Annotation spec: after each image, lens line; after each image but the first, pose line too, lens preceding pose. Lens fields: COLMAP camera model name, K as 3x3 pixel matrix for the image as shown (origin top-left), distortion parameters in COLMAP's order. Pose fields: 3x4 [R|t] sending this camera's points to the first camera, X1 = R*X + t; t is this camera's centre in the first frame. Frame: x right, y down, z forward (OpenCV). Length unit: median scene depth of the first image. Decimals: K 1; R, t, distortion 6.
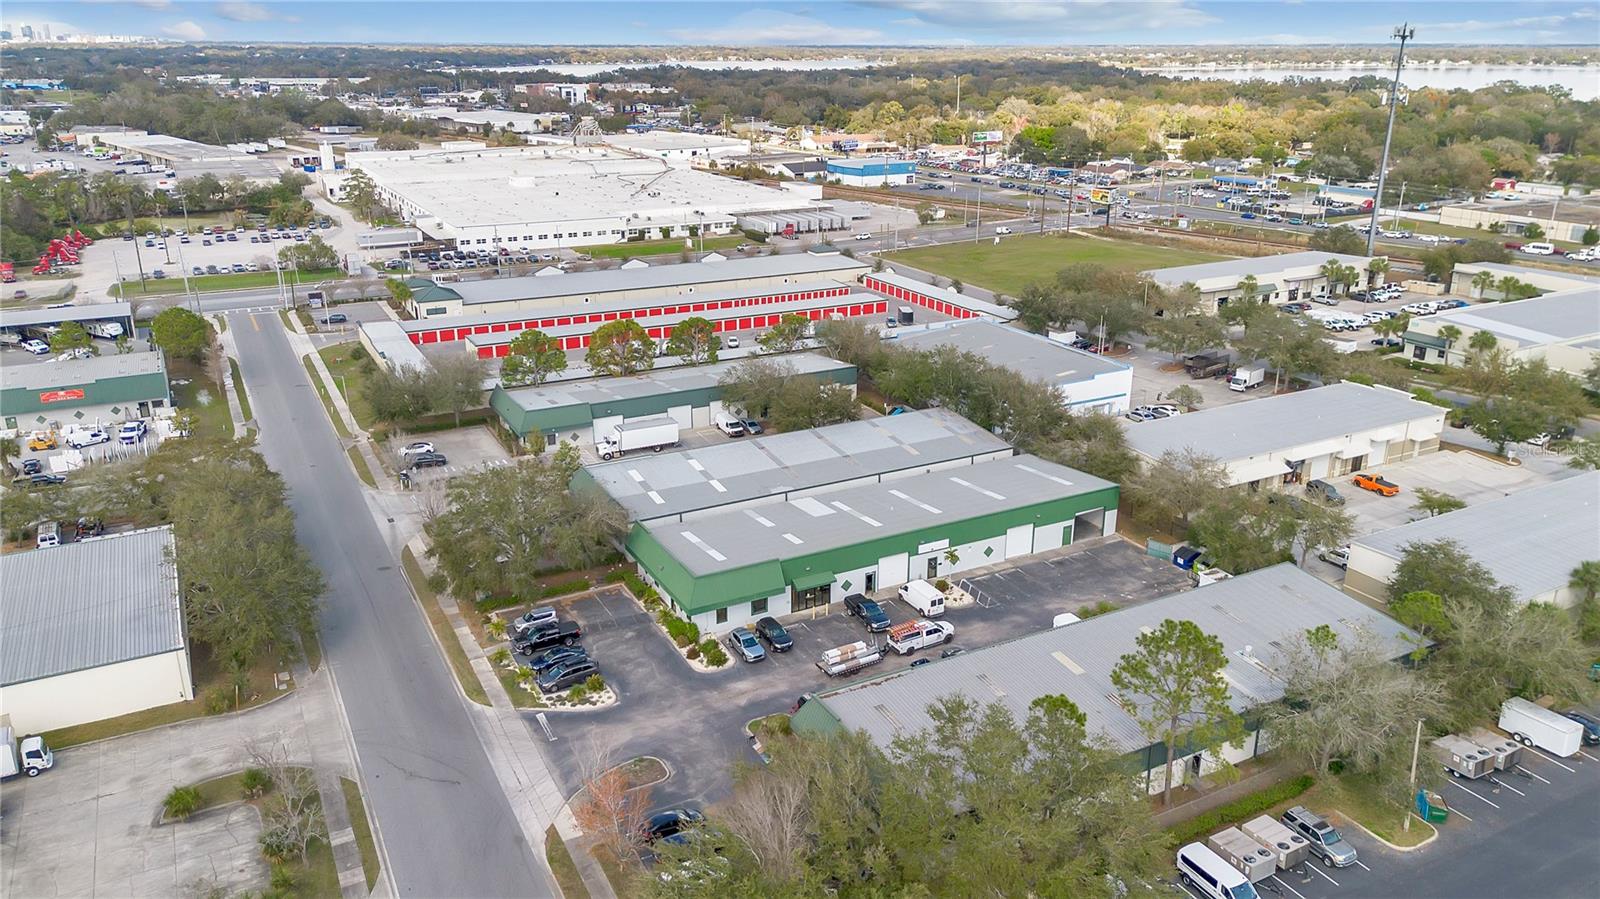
lens RADIAL K [[1142.8, 0, 783.4], [0, 1142.8, 470.2], [0, 0, 1]] dist [0.048816, -0.031715]
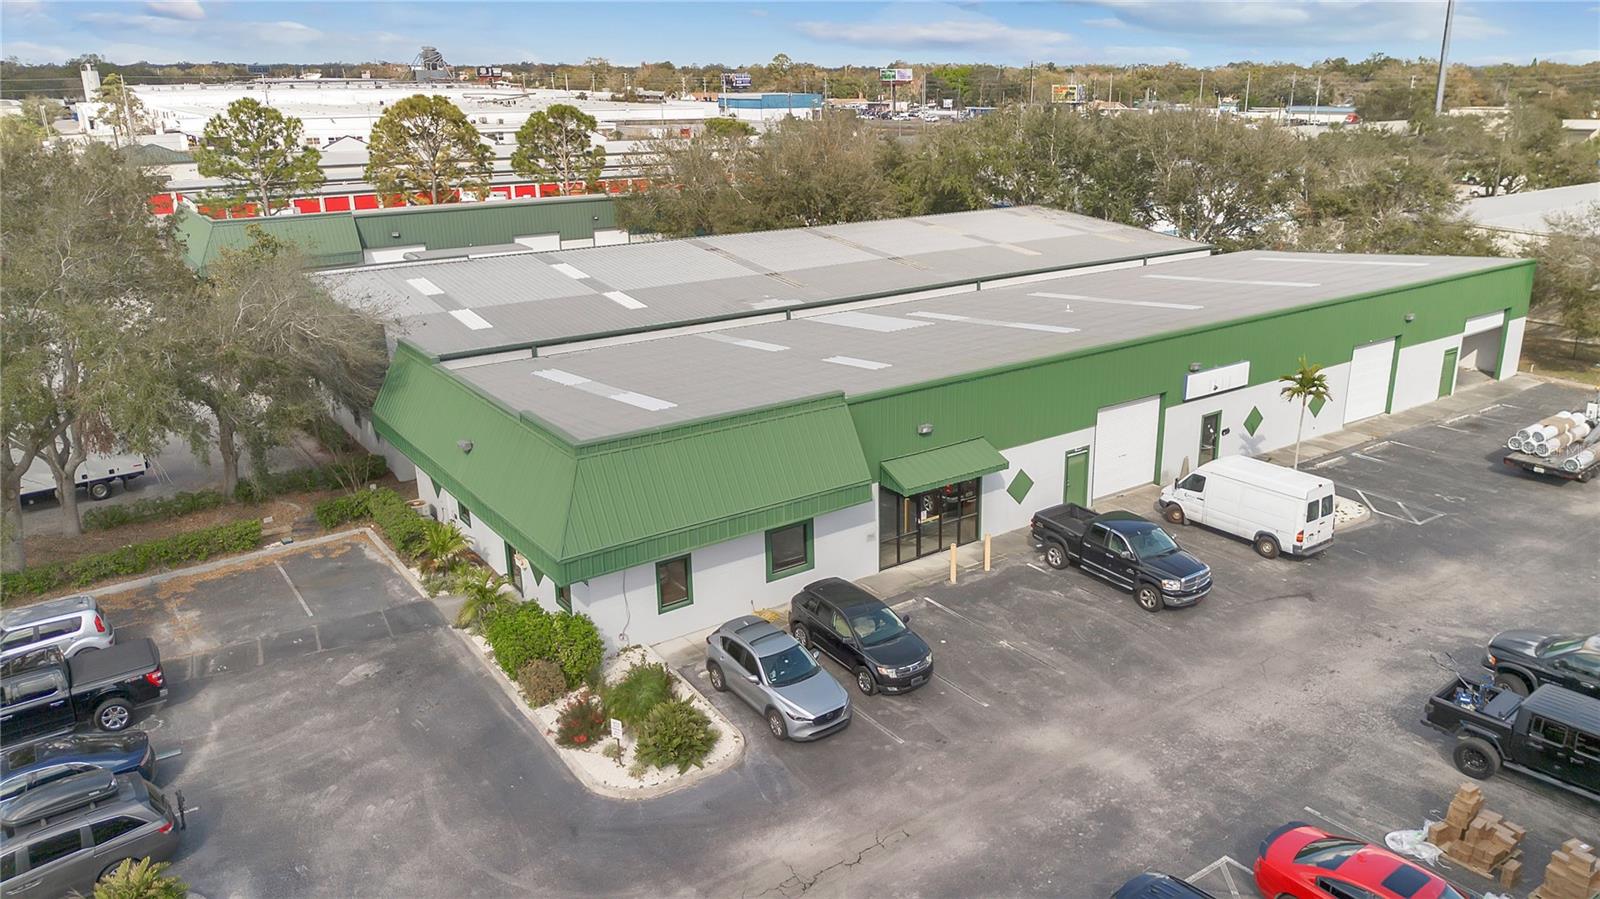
lens RADIAL K [[1142.8, 0, 789.6], [0, 1142.8, 424.1], [0, 0, 1]] dist [0.048816, -0.031715]
pose [[0.992905, -0.049954, 0.107908, -0.046285], [0.057239, 0.996209, -0.065503, 0.090810], [-0.104227, 0.071215, 0.992001, 0.593957]]
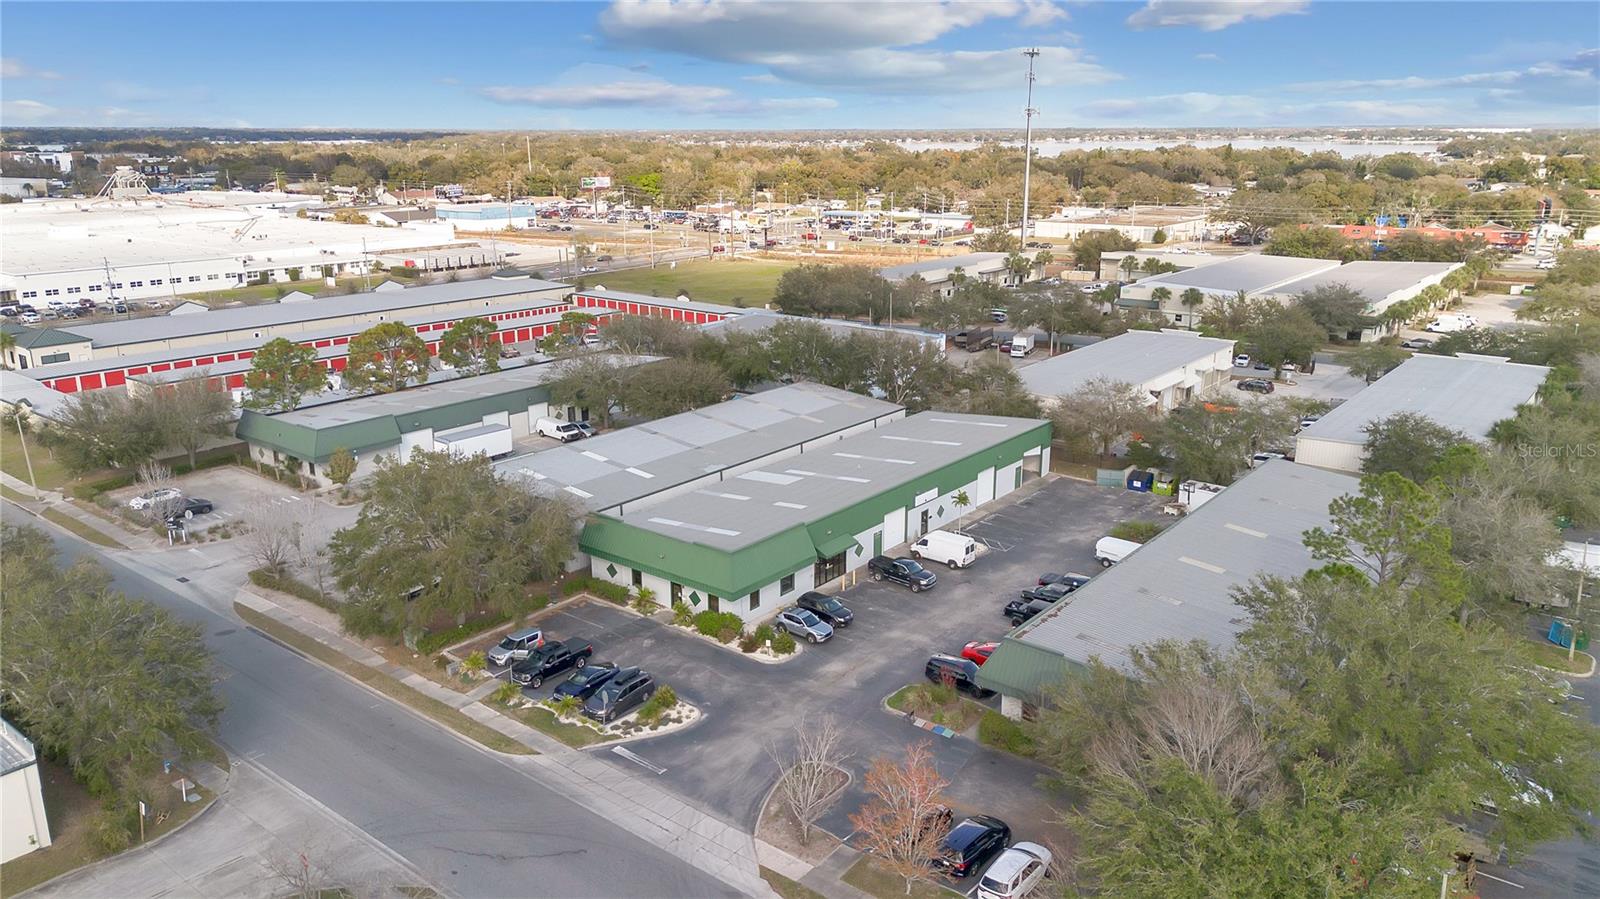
lens RADIAL K [[1142.8, 0, 781.9], [0, 1142.8, 476.9], [0, 0, 1]] dist [0.048816, -0.031715]
pose [[0.919080, -0.116786, 0.376369, -0.281366], [0.140028, 0.989532, -0.034897, 0.061876], [-0.368354, 0.084776, 0.925812, 0.203520]]
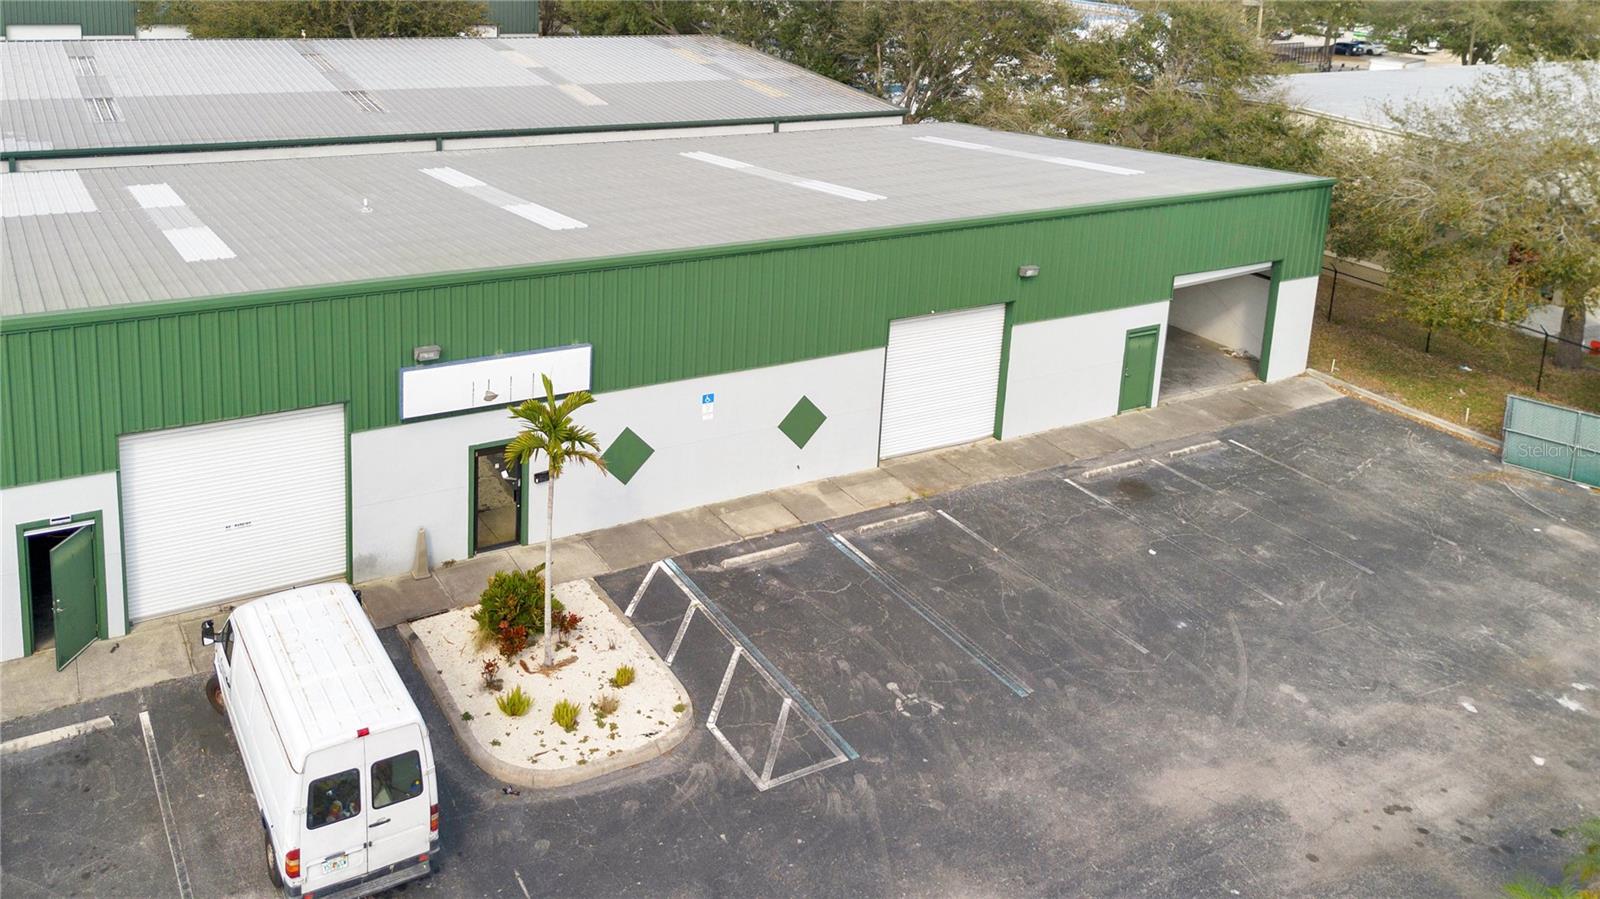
lens RADIAL K [[1214.9, 0, 662.0], [0, 1214.9, 232.9], [0, 0, 1]] dist [0.020749, -0.005713]
pose [[0.998838, 0.041363, 0.024735, 0.140678], [-0.038866, 0.994805, -0.094092, 0.056576], [-0.028499, 0.093021, 0.995256, 0.745769]]
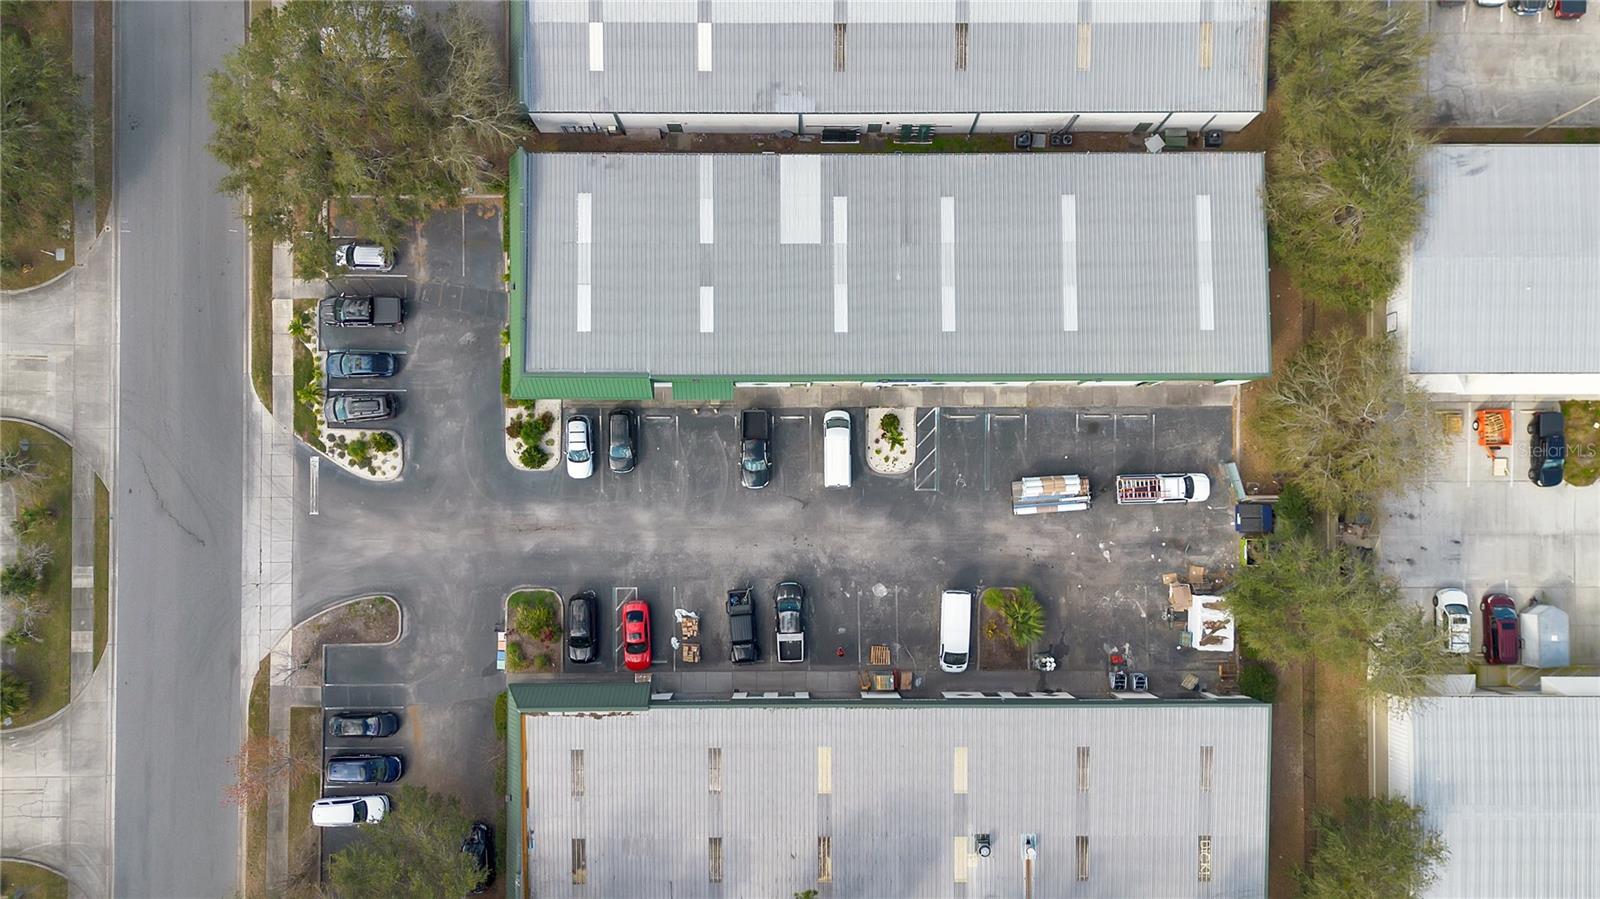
lens RADIAL K [[1142.8, 0, 805.5], [0, 1142.8, 464.6], [0, 0, 1]] dist [0.048816, -0.031715]
pose [[0.887800, 0.460229, 0.001114, 0.093770], [-0.166058, 0.318072, 0.933410, -0.511397], [0.429228, -0.828866, 0.358809, 0.637979]]
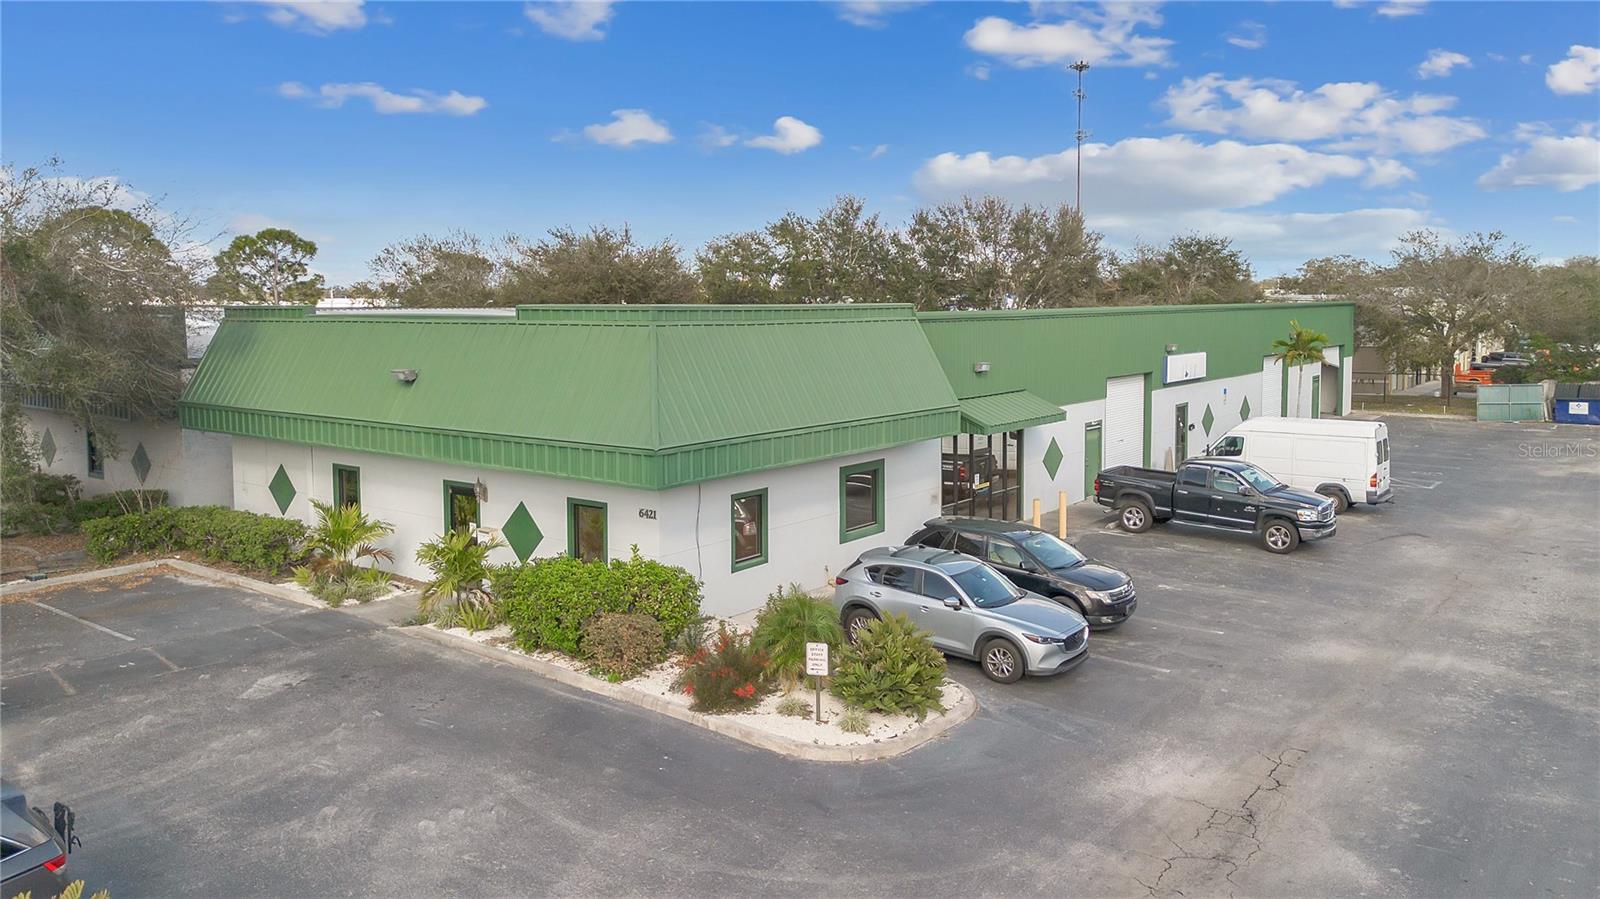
lens RADIAL K [[1142.8, 0, 795.2], [0, 1142.8, 437.1], [0, 0, 1]] dist [0.048816, -0.031715]
pose [[0.911601, -0.048358, 0.408221, -0.112288], [0.145264, 0.966882, -0.209853, 0.133181], [-0.384553, 0.250602, 0.888435, 0.686983]]
